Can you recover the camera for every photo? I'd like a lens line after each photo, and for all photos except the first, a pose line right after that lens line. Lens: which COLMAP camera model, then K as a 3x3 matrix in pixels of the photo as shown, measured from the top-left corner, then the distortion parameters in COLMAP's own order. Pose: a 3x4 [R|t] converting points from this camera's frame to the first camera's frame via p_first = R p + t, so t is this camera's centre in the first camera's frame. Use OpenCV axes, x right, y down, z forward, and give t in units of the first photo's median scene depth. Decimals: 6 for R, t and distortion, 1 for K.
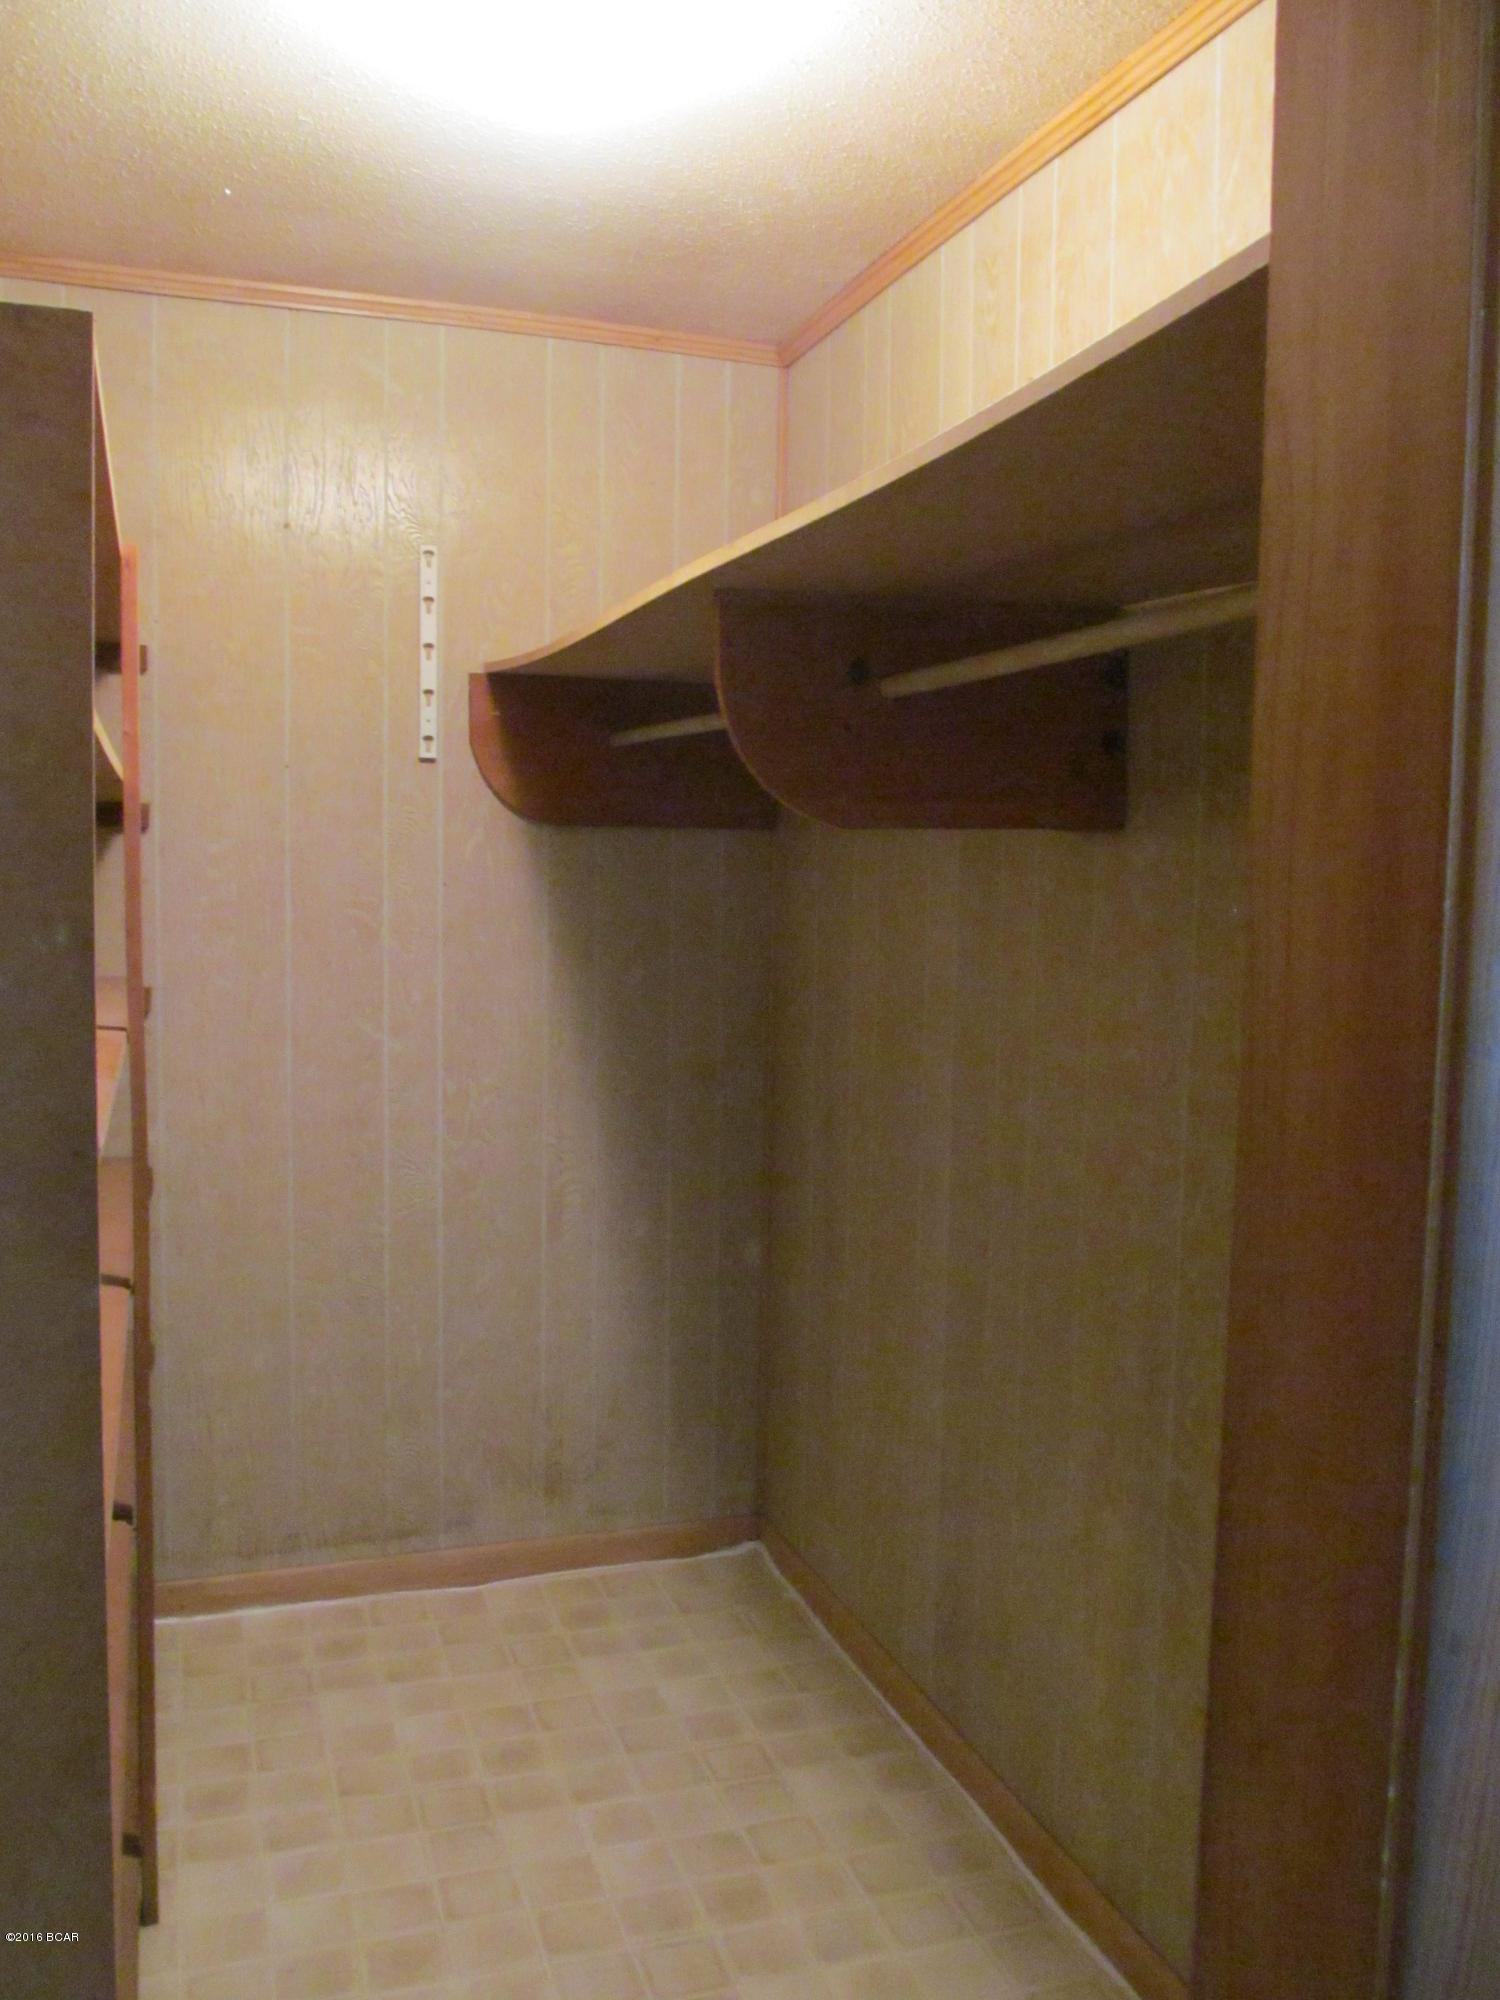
lens RADIAL K [[1661.9, 0, 751.8], [0, 1661.9, 965.8], [0, 0, 1]] dist [-0.063838, 0.022819]
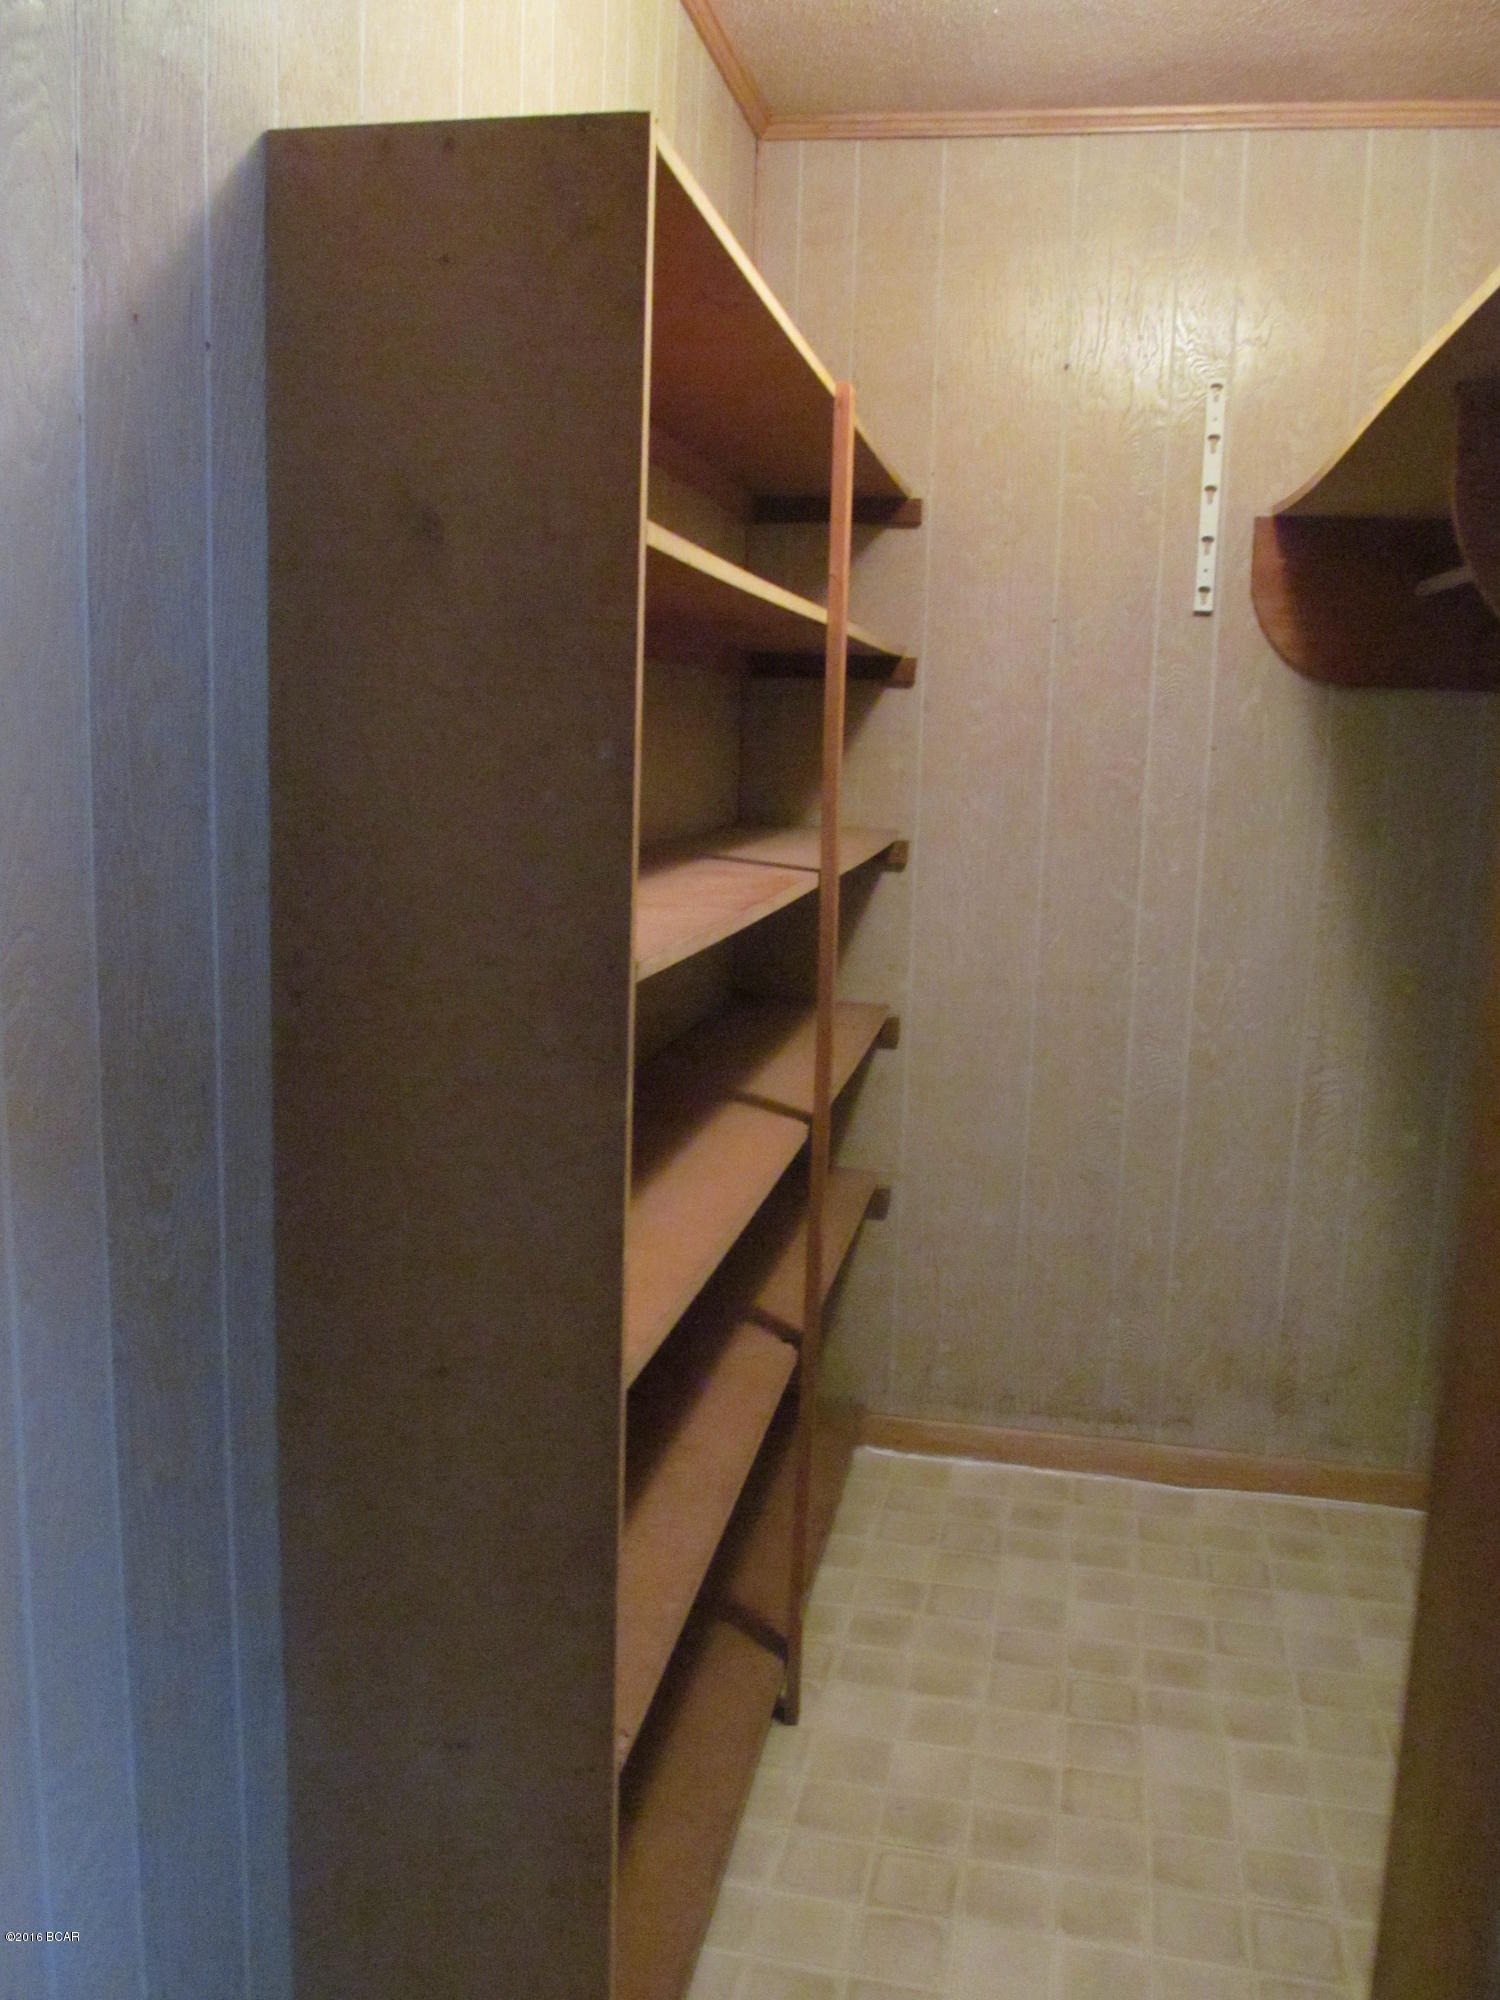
lens RADIAL K [[1661.9, 0, 763.6], [0, 1661.9, 969.6], [0, 0, 1]] dist [-0.063838, 0.022819]
pose [[0.859039, 0.090541, -0.503839, 0.078470], [-0.054667, 0.994832, 0.085567, 0.009200], [0.508982, -0.045962, 0.859549, 0.068925]]
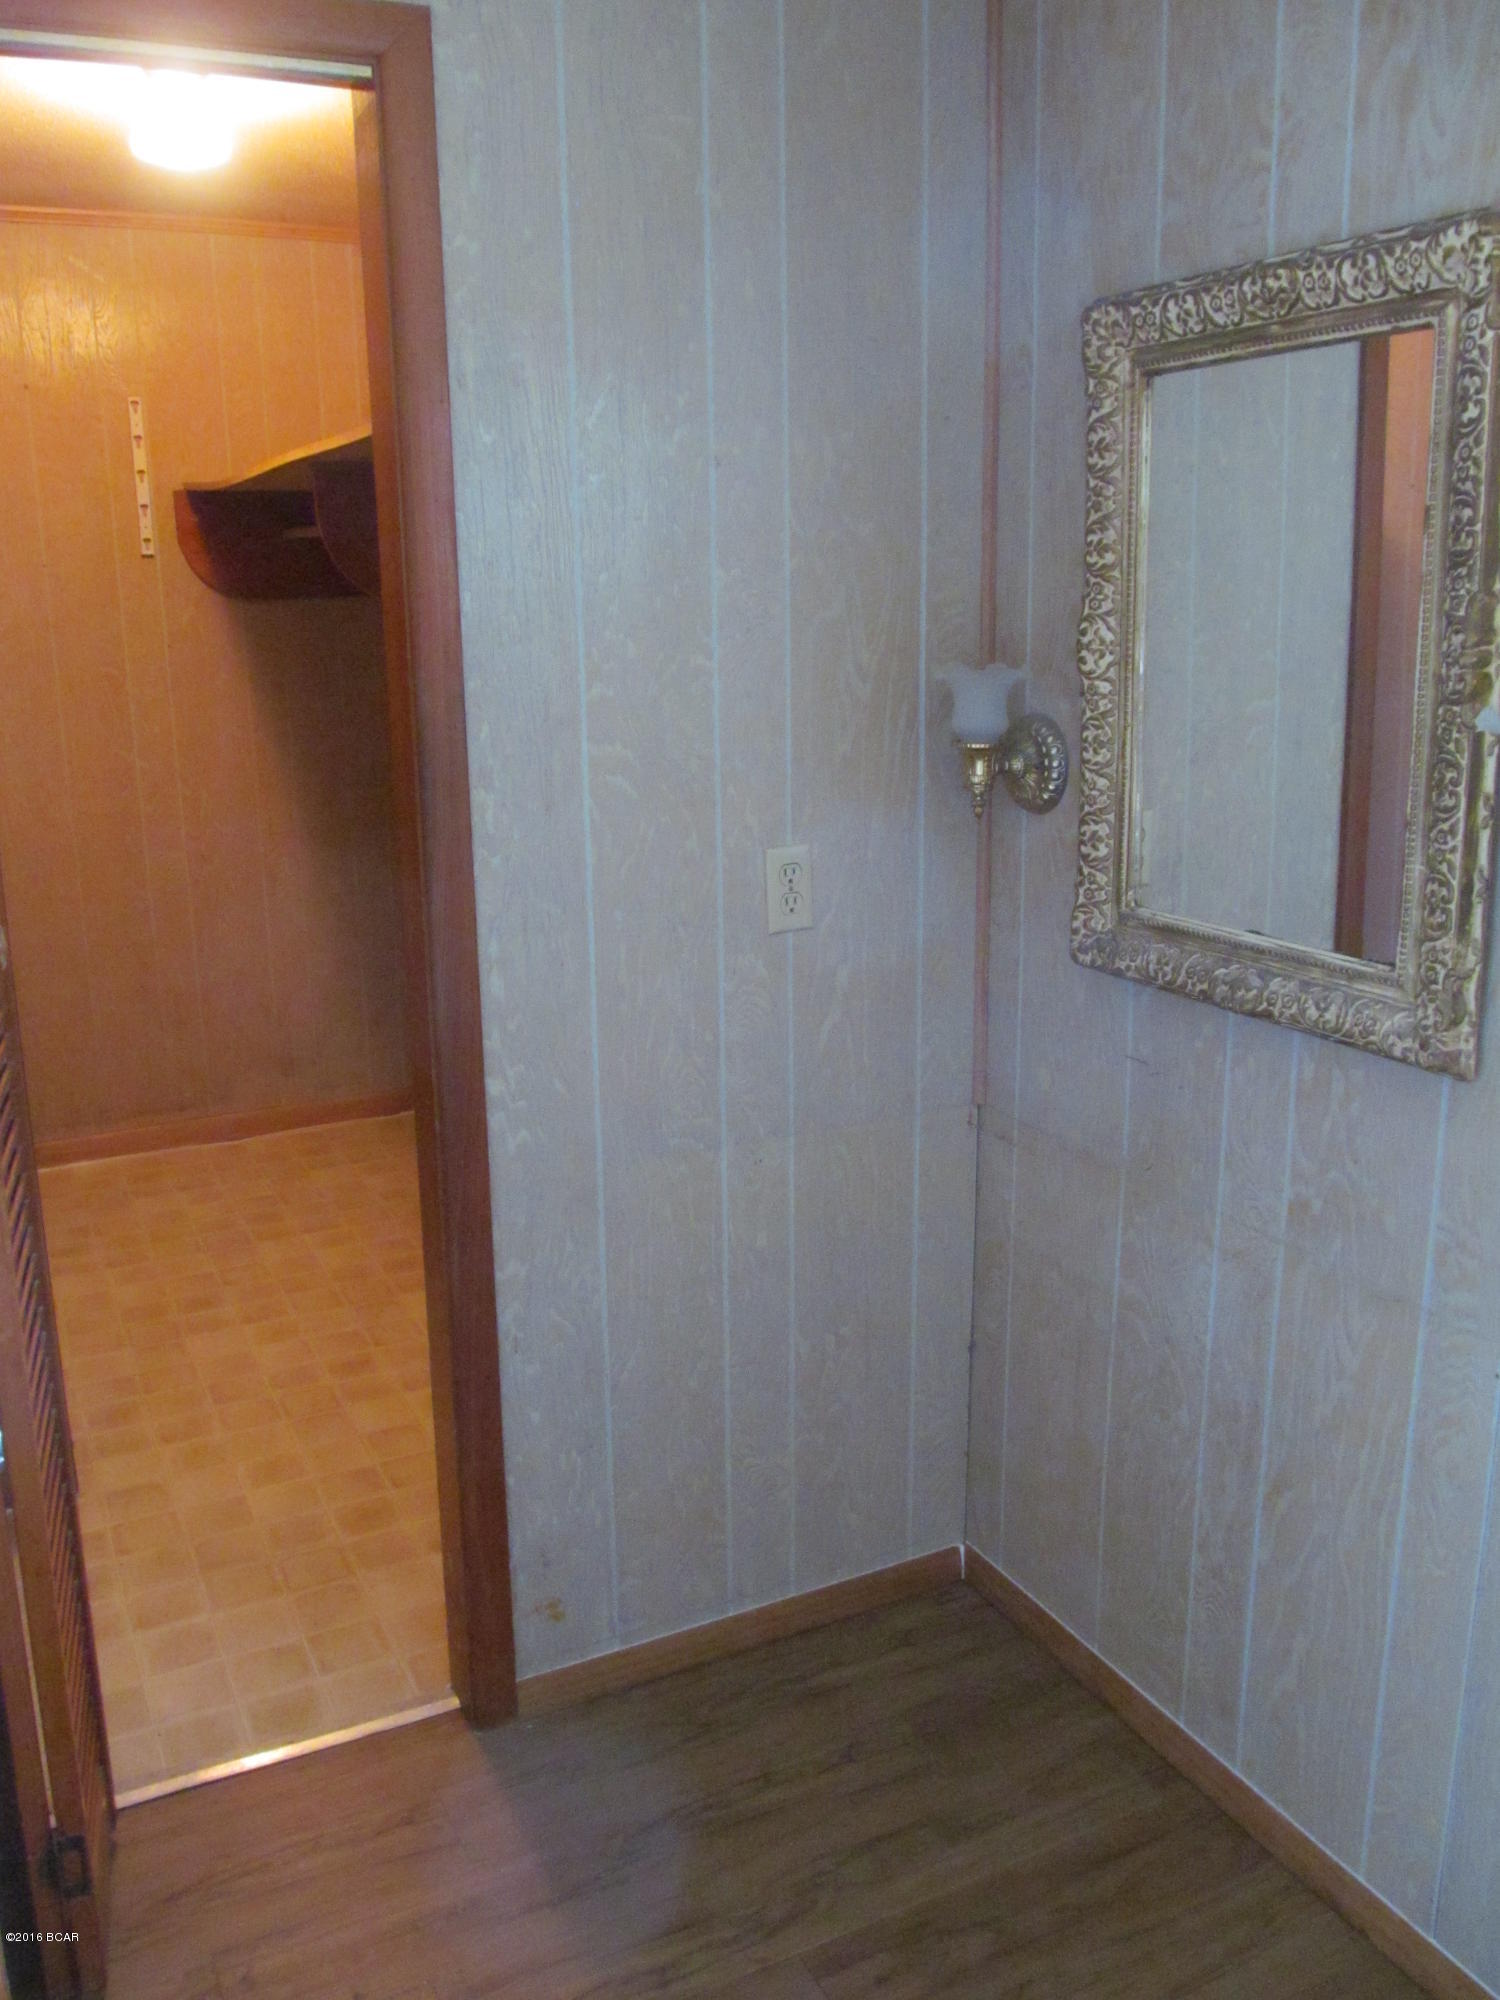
lens RADIAL K [[1661.9, 0, 739.2], [0, 1661.9, 994.7], [0, 0, 1]] dist [-0.063838, 0.022819]
pose [[0.991027, -0.065536, 0.116489, 0.112580], [0.046343, 0.985958, 0.160434, 0.040933], [-0.125368, -0.153596, 0.980149, -0.474857]]
